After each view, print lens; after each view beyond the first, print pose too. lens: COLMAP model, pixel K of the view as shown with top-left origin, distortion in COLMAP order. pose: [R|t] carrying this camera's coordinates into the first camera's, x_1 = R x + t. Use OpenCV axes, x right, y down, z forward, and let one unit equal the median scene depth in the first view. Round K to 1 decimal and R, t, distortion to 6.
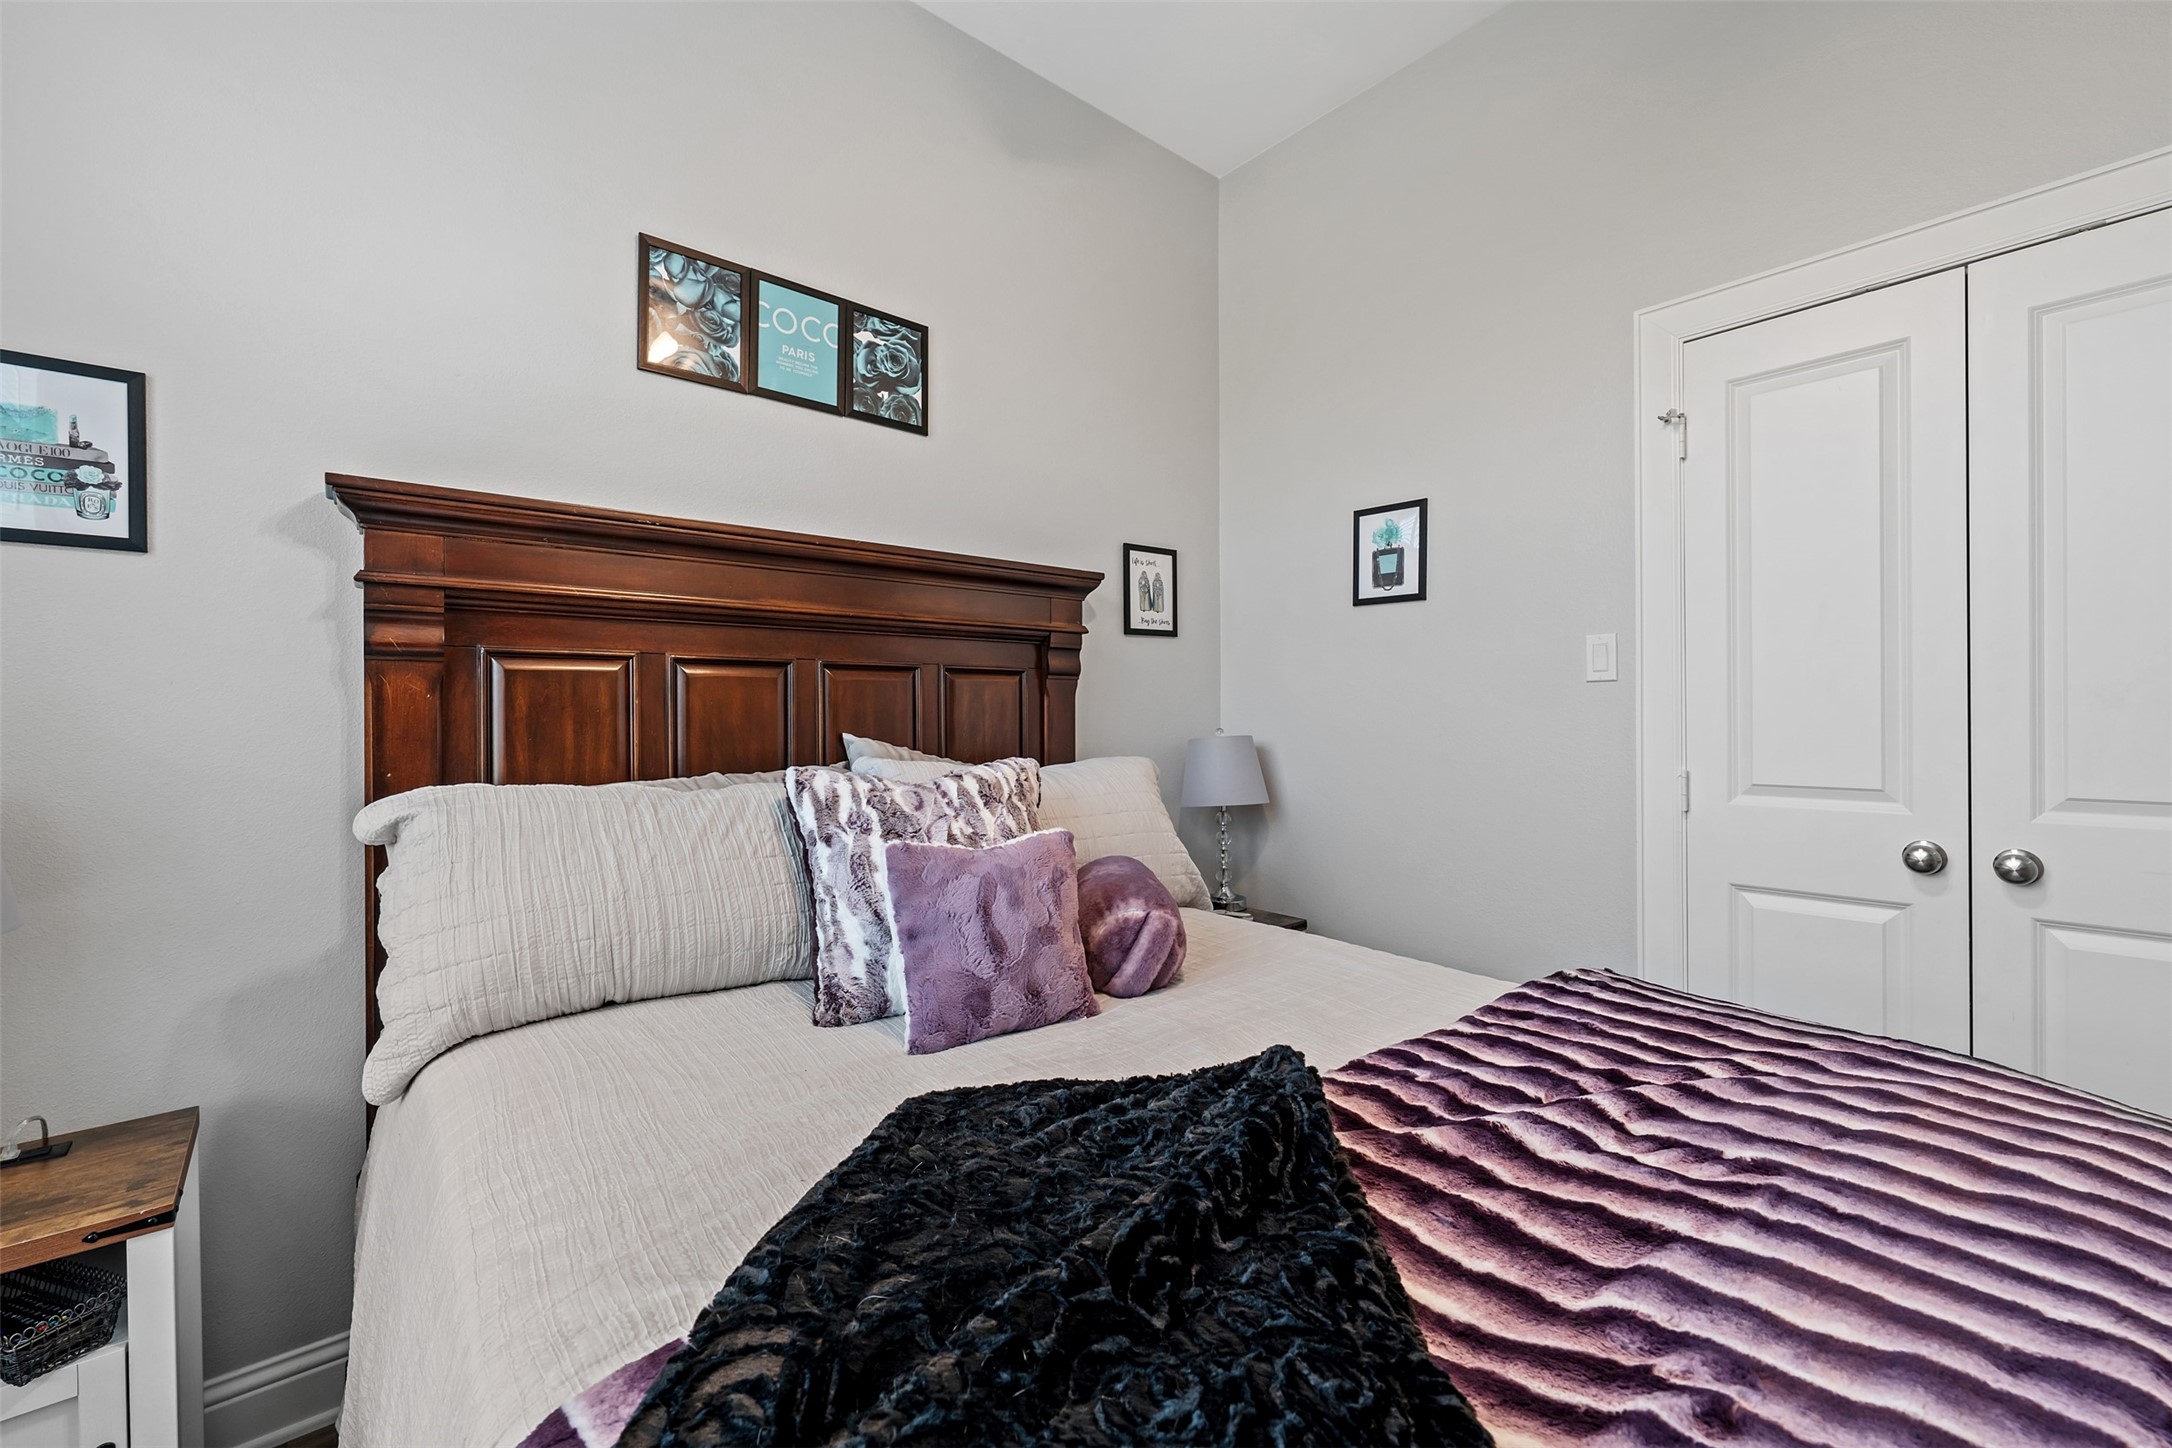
lens RADIAL K [[901.2, 0, 1105.5], [0, 901.2, 715.4], [0, 0, 1]] dist [-0.000358, 0.000220]
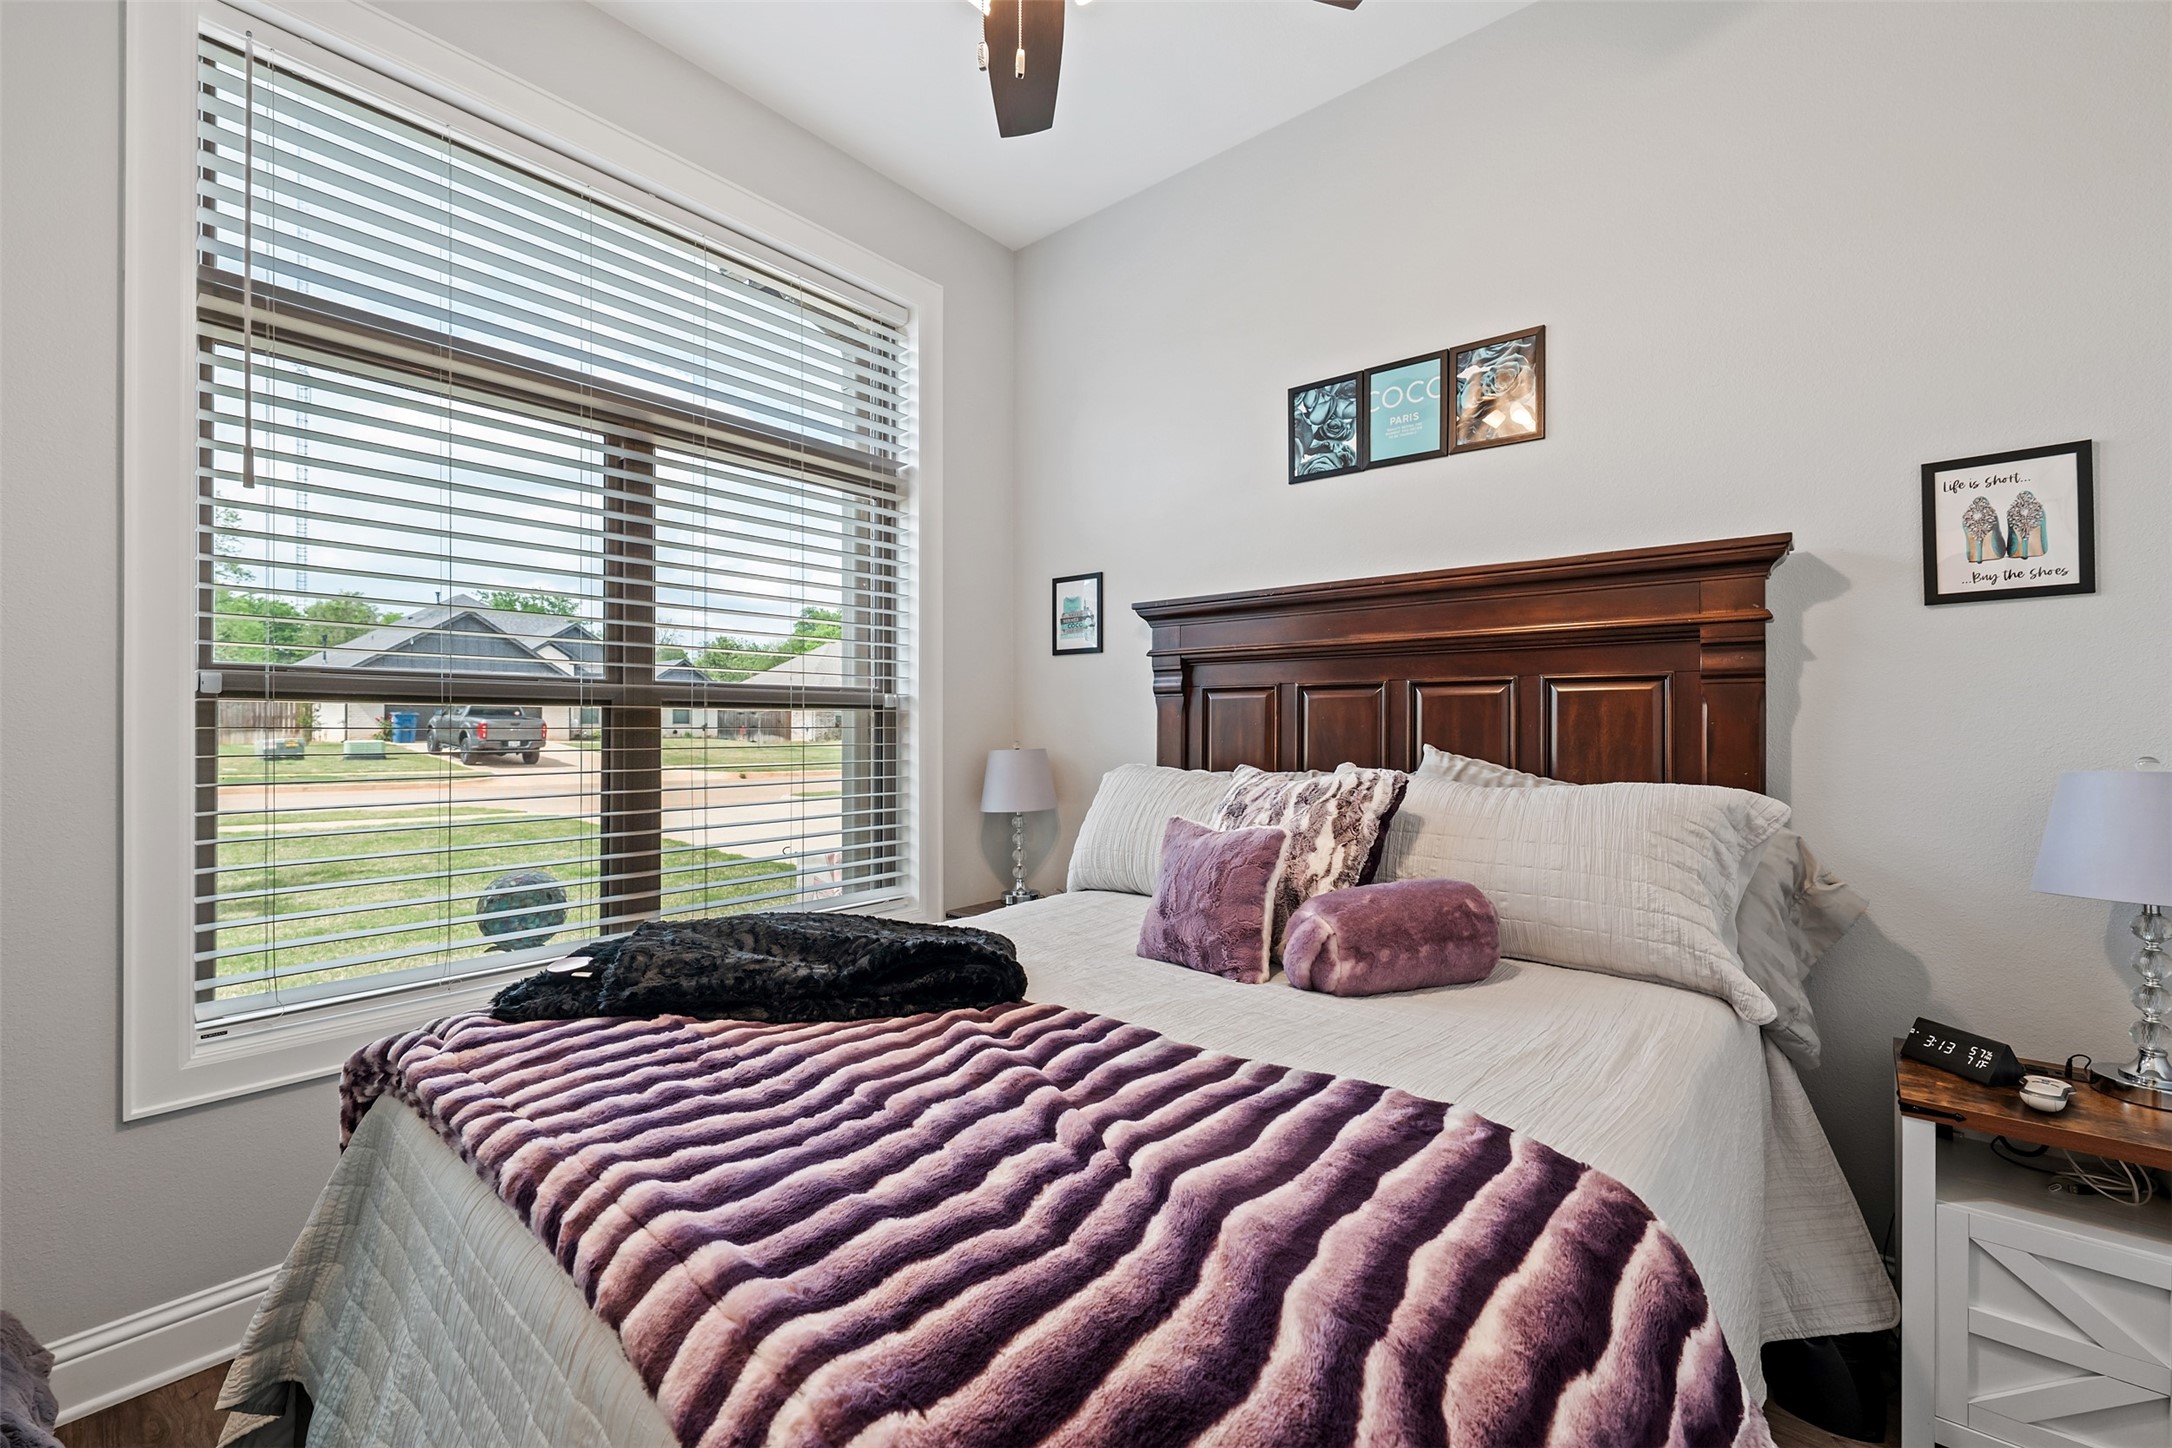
lens RADIAL K [[901.2, 0, 1105.2], [0, 901.2, 726.0], [0, 0, 1]] dist [-0.000358, 0.000220]
pose [[0.179699, -0.003888, -0.983714, 0.746615], [-0.009758, 0.999936, -0.005735, 0.007819], [0.983673, 0.010629, 0.179649, 0.416405]]
